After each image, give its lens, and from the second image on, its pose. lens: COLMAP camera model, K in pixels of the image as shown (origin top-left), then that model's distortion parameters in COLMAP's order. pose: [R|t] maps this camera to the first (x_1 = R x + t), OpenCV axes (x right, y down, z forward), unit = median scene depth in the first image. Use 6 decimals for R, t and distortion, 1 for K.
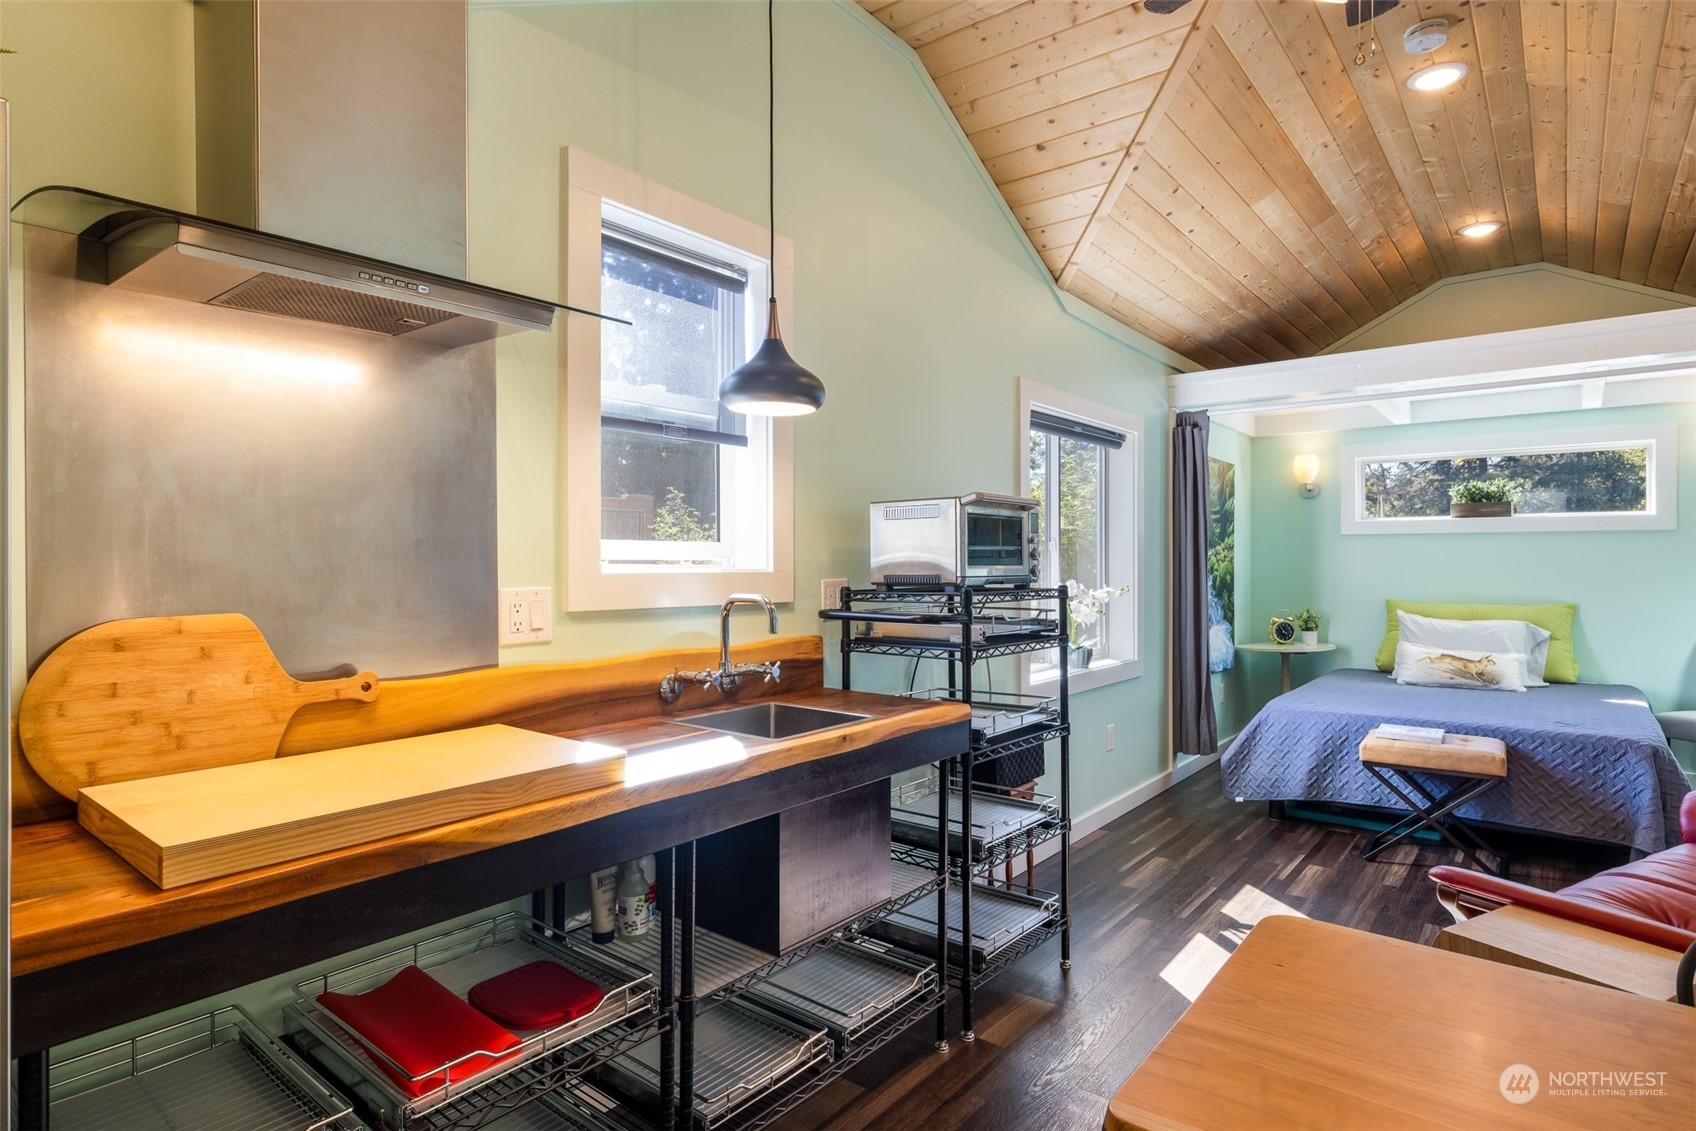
lens RADIAL K [[906.4, 0, 854.0], [0, 906.4, 561.0], [0, 0, 1]] dist [0.000466, 0.002604]
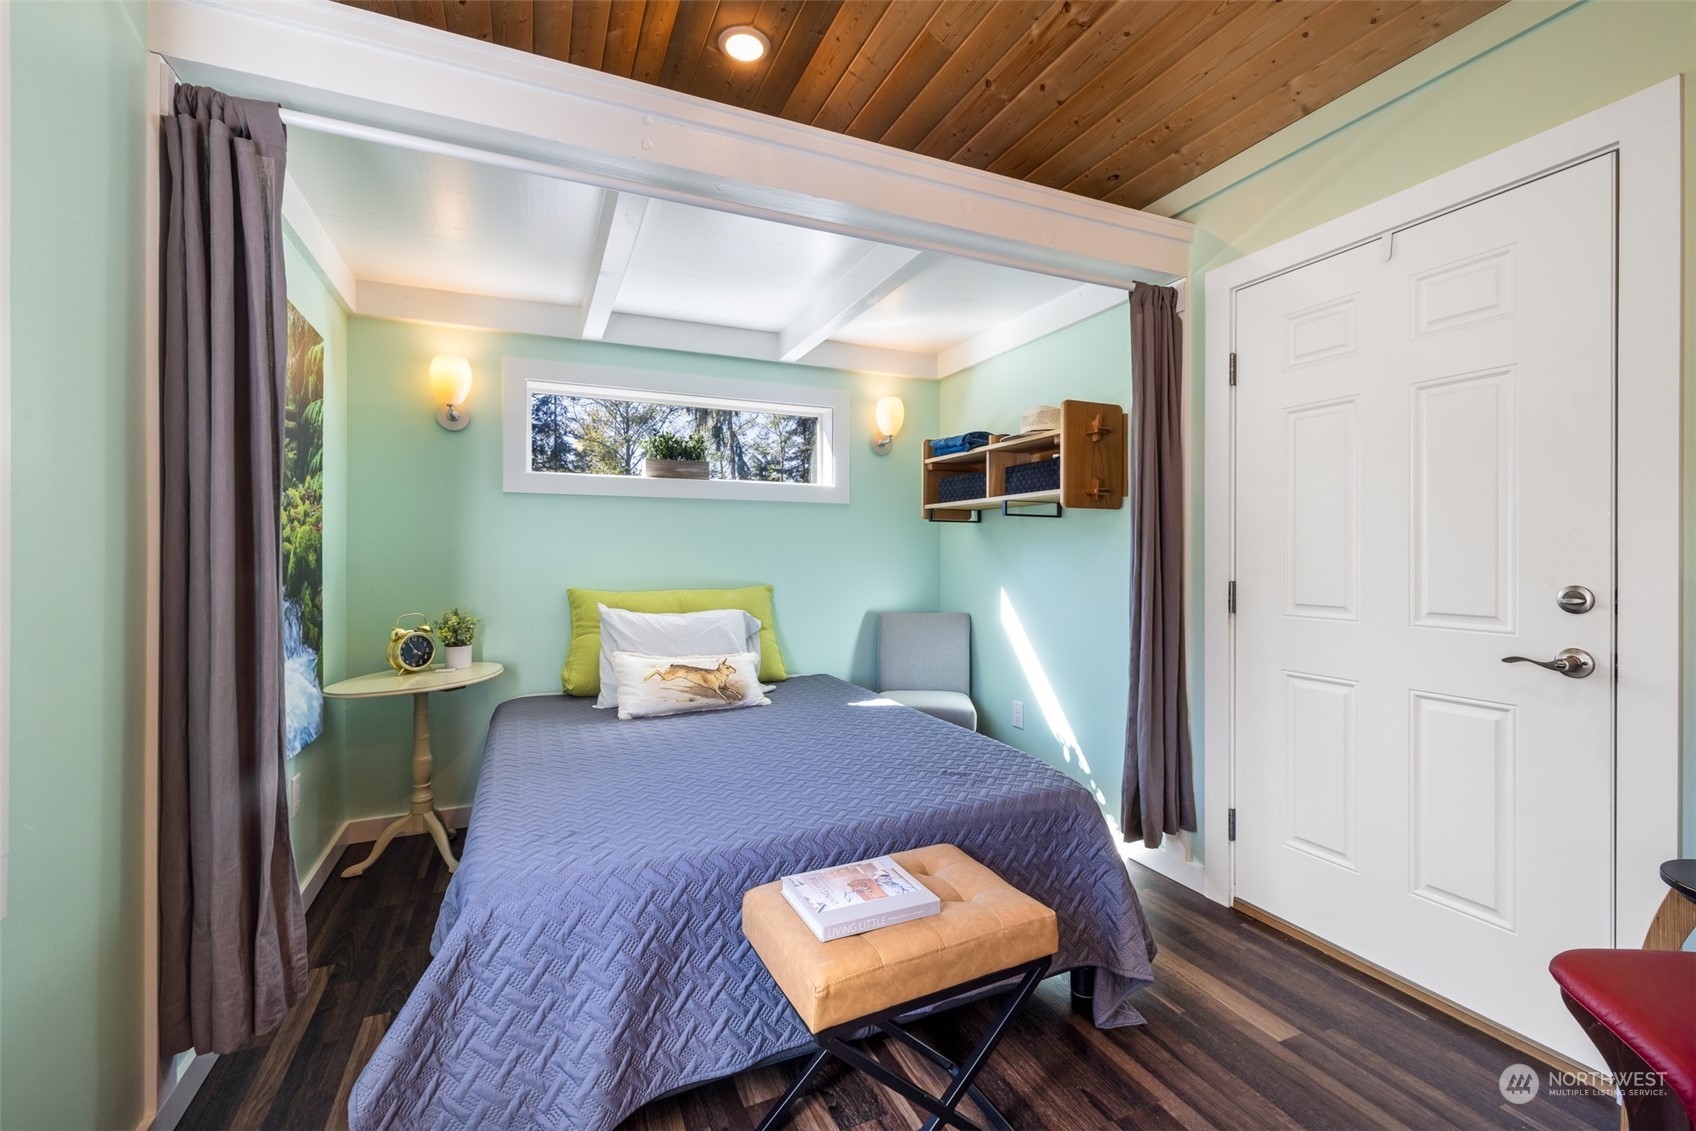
lens RADIAL K [[720.7, 0, 849.0], [0, 720.7, 554.0], [0, 0, 1]] dist [0.004548, -0.000739]
pose [[0.464543, 0.003396, 0.885544, 0.274278], [-0.000340, 0.999993, -0.003657, 0.024370], [-0.885550, 0.001398, 0.464541, 0.764602]]
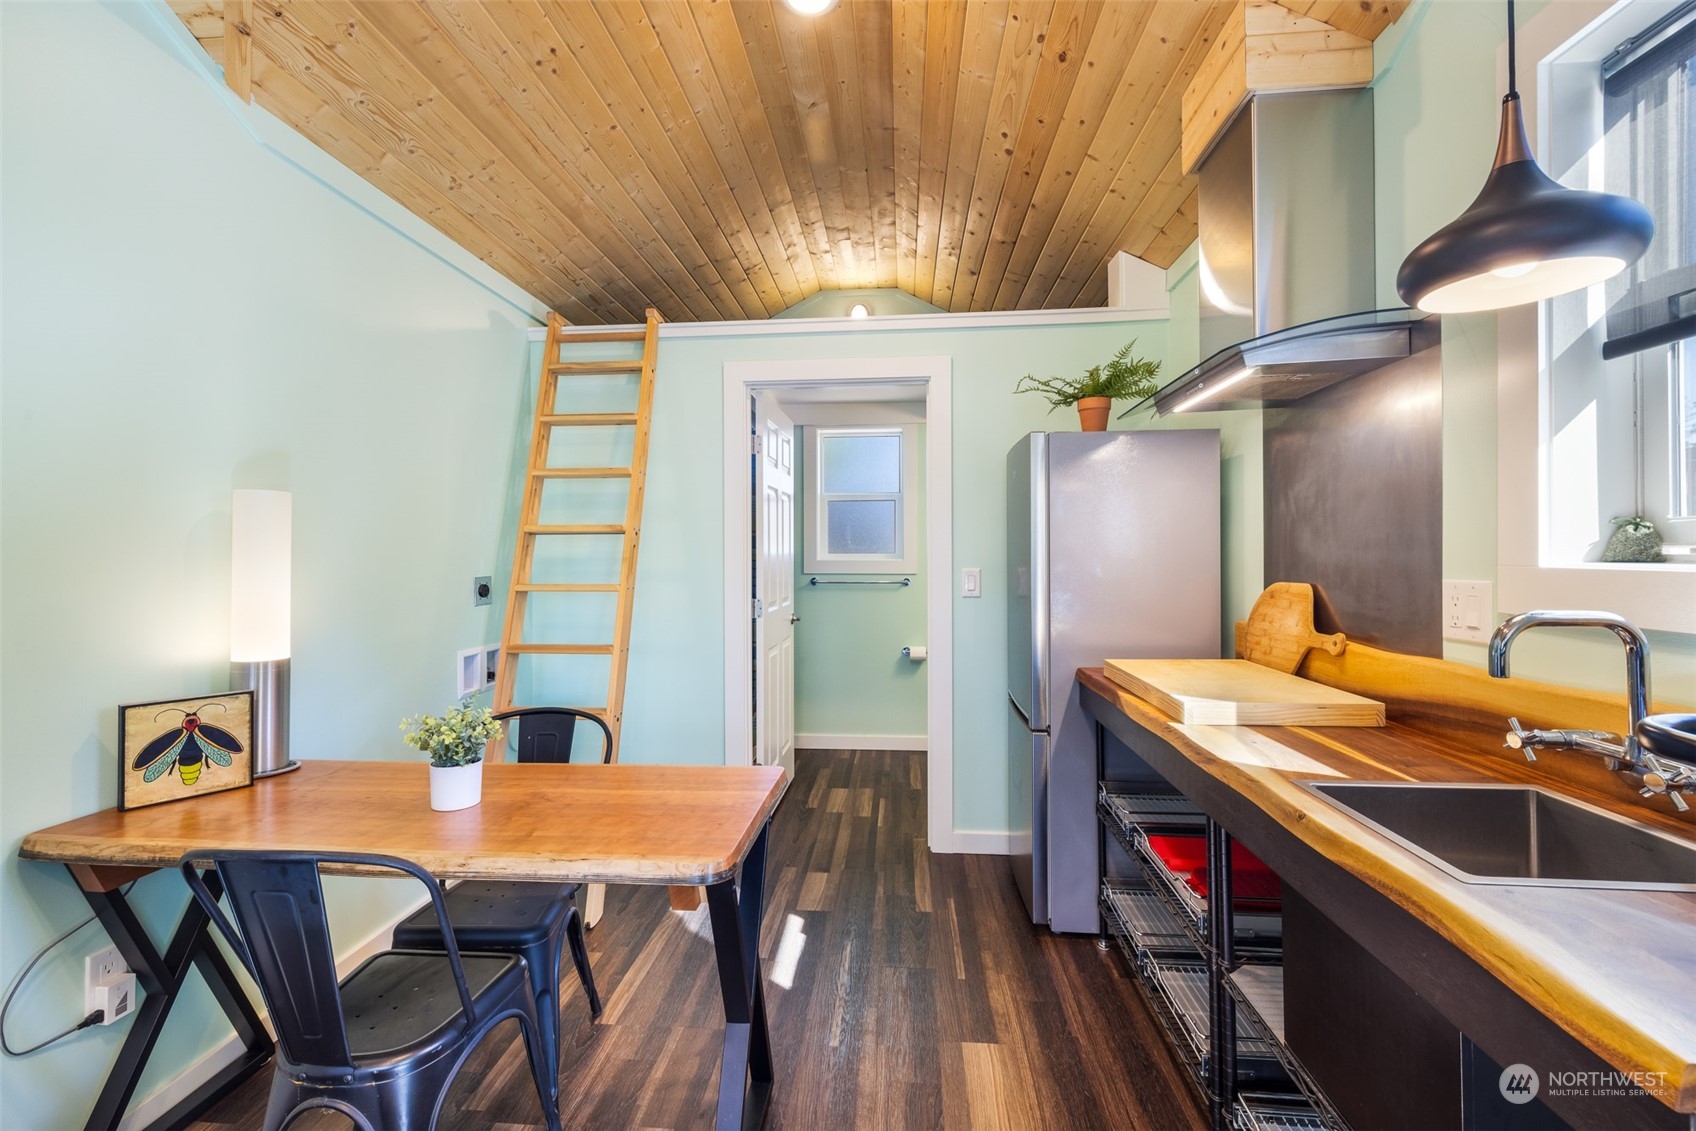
lens RADIAL K [[720.7, 0, 836.7], [0, 720.7, 557.2], [0, 0, 1]] dist [0.004548, -0.000739]
pose [[-0.841130, 0.010662, -0.540728, 0.259452], [0.008445, 0.999943, 0.006579, -0.001971], [0.540767, 0.000967, -0.841172, 0.579328]]
